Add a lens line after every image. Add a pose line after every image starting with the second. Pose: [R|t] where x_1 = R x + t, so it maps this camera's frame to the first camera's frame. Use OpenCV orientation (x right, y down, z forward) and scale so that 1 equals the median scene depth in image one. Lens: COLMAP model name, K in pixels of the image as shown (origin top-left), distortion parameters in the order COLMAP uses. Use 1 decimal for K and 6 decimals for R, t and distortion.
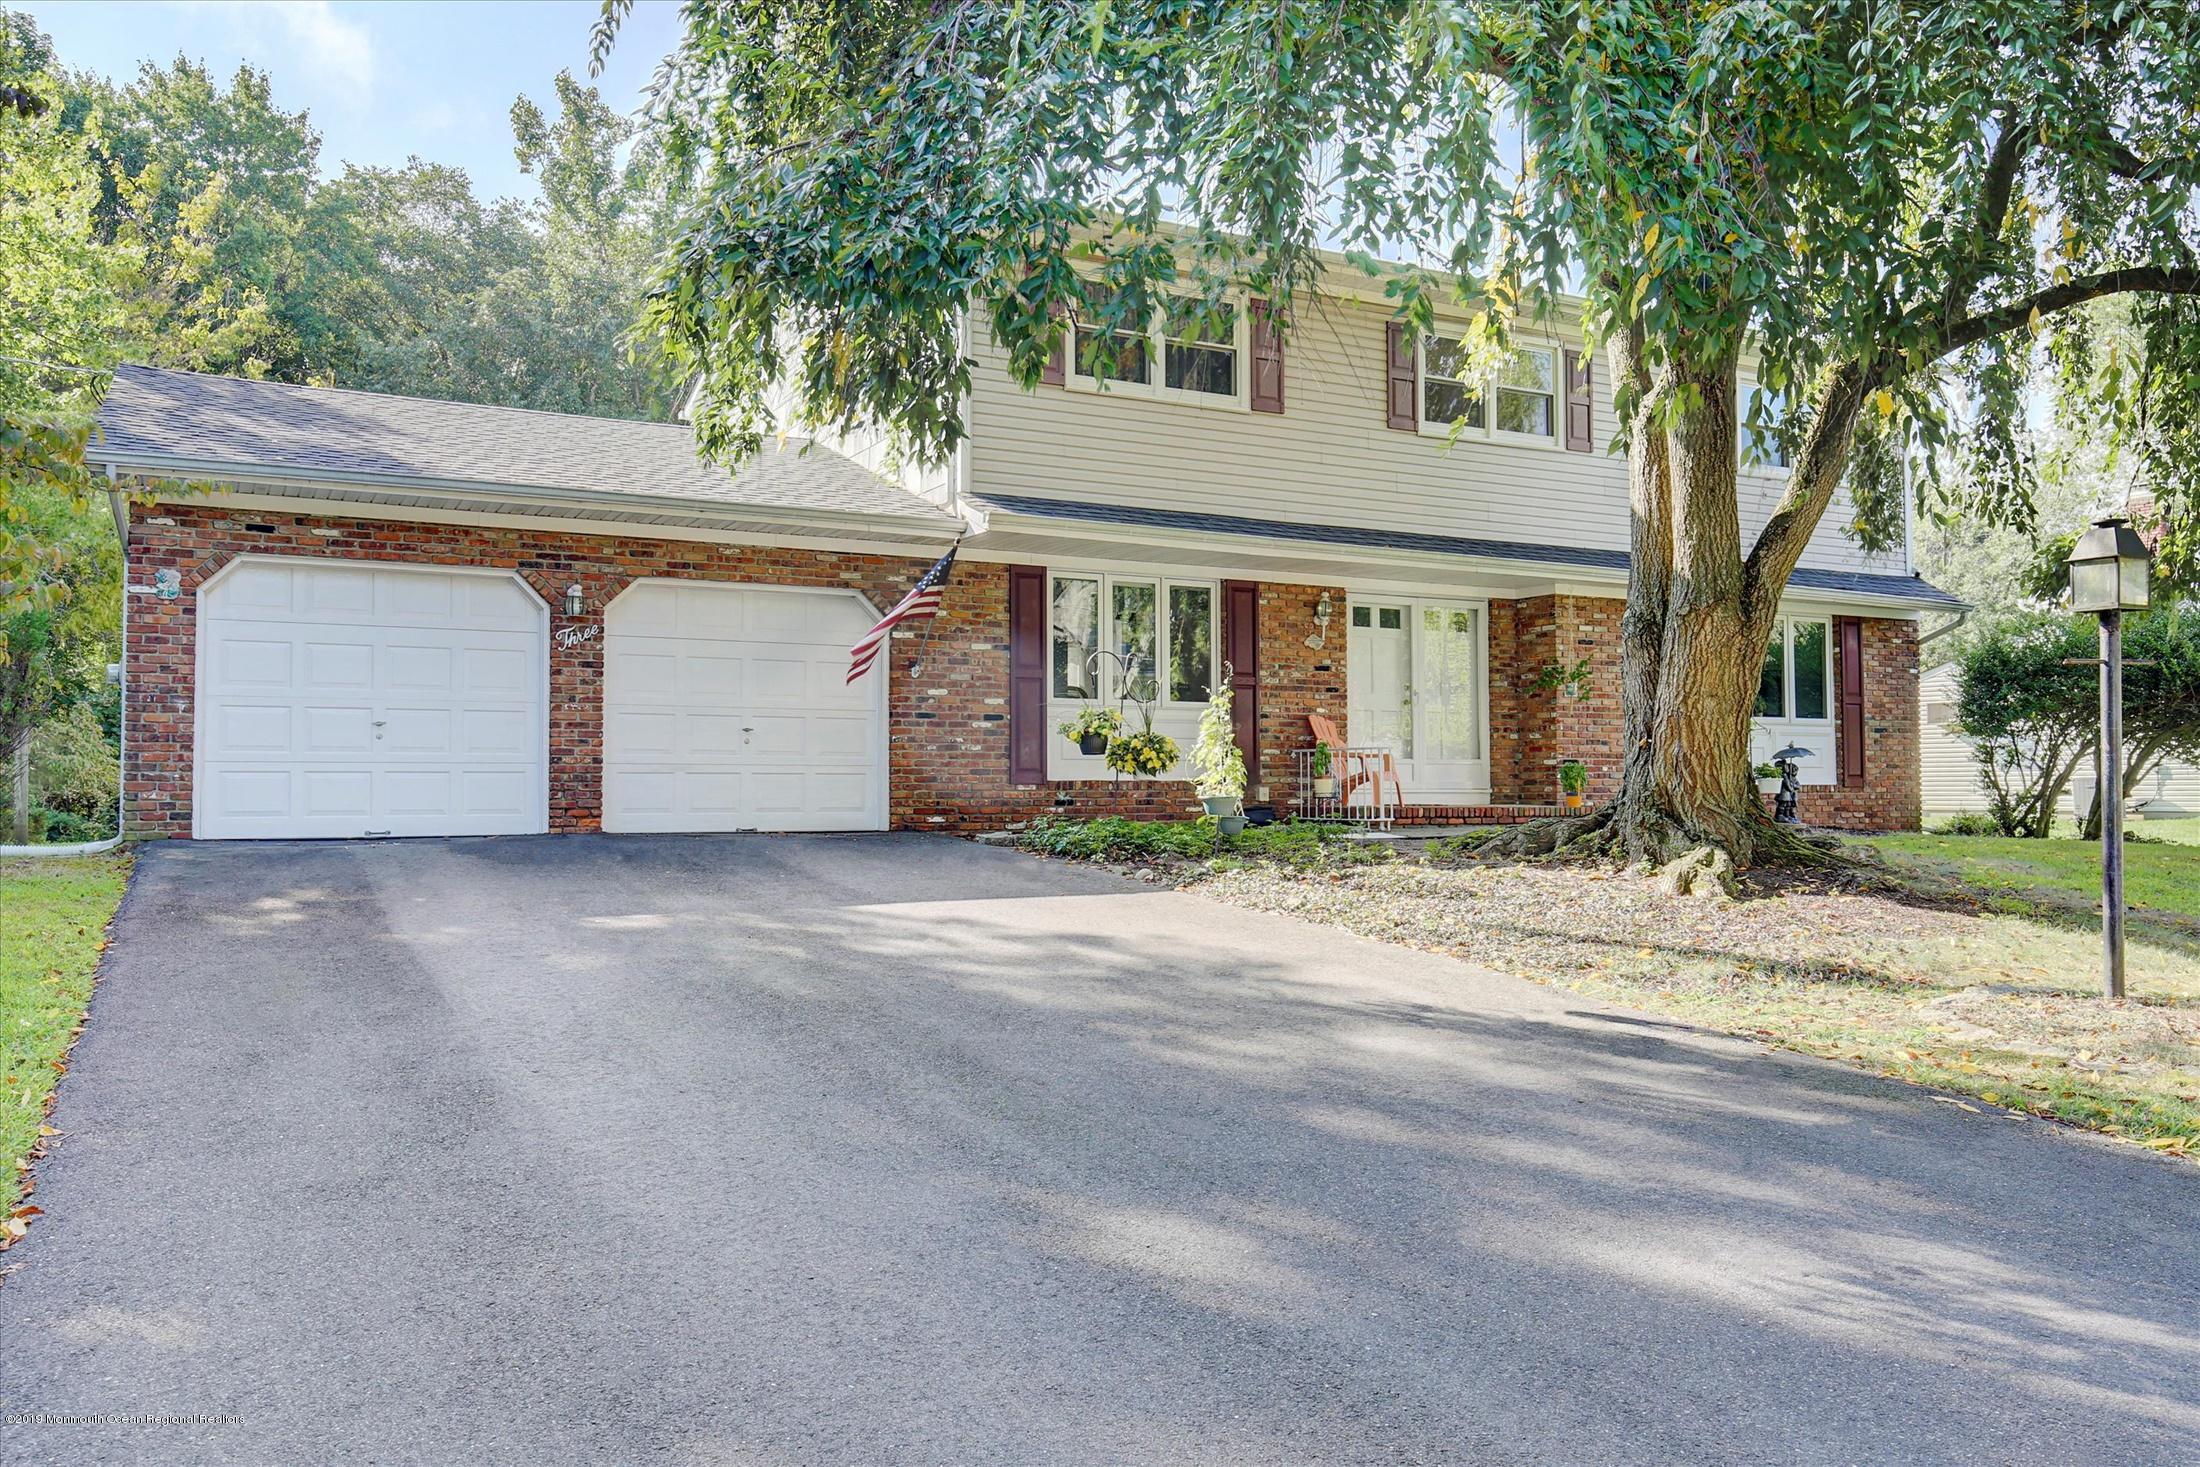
lens RADIAL K [[1682.3, 0, 1107.3], [0, 1682.3, 732.0], [0, 0, 1]] dist [0.030154, 0.002075]
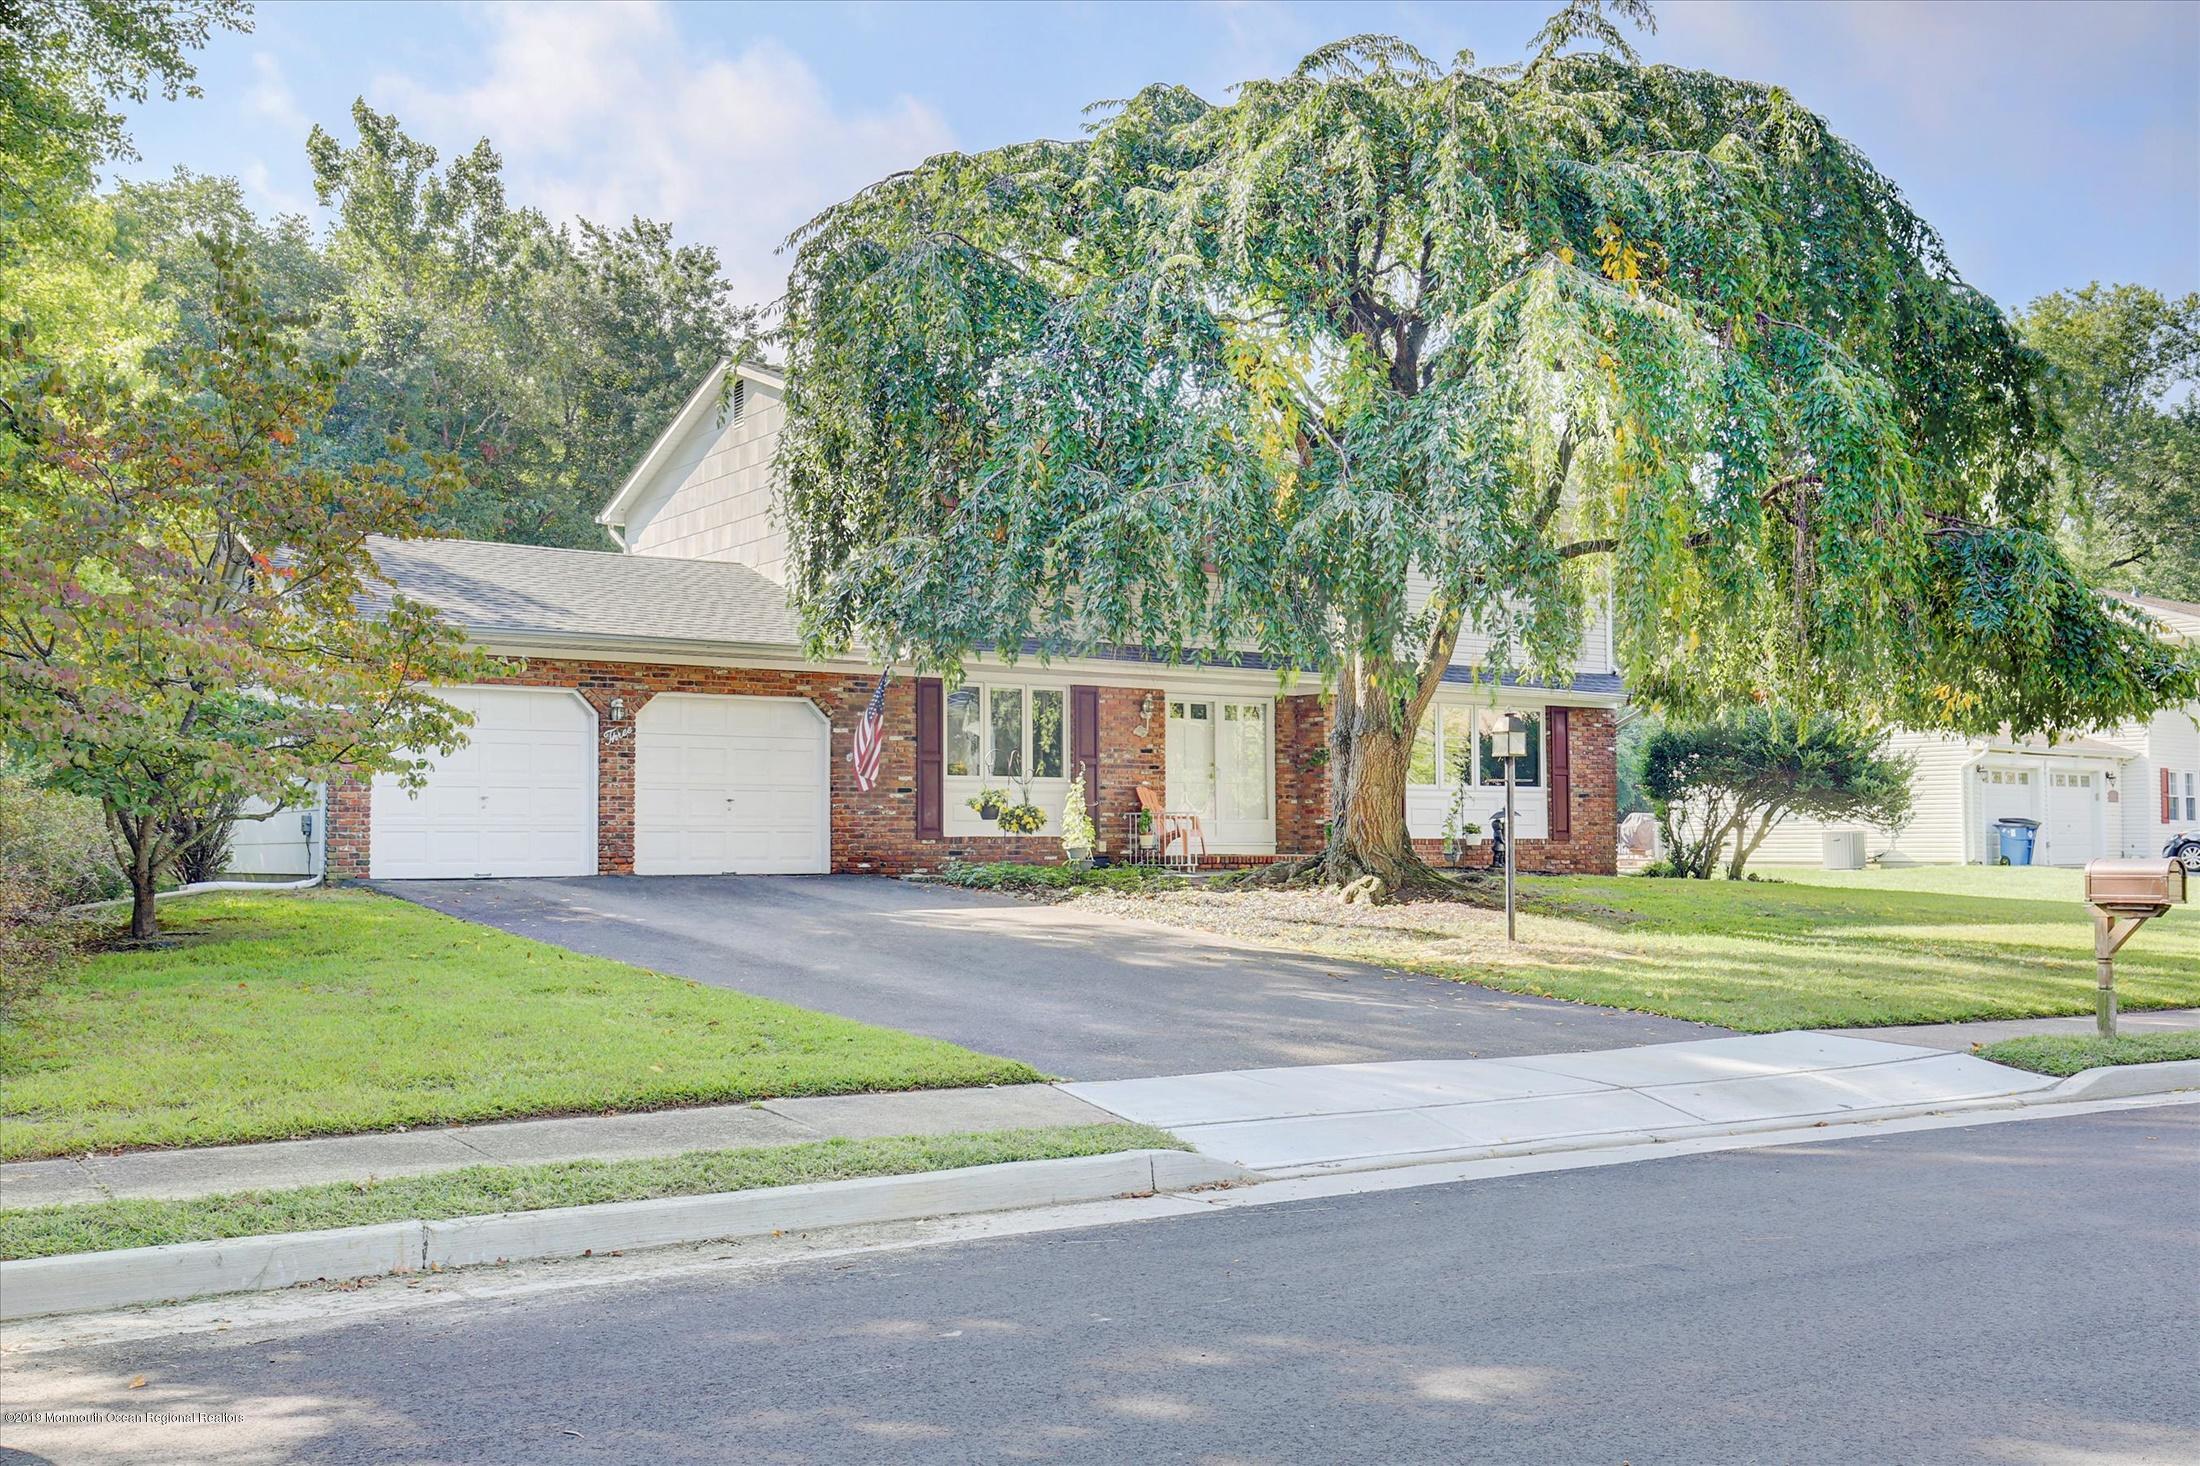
lens RADIAL K [[2090.8, 0, 1109.6], [0, 2090.8, 792.4], [0, 0, 1]] dist [0.060212, 0.000130]
pose [[0.994736, 0.000275, 0.102470, -0.078124], [-0.001155, 0.999963, 0.008531, -0.022219], [-0.102463, -0.008605, 0.994700, -0.710555]]
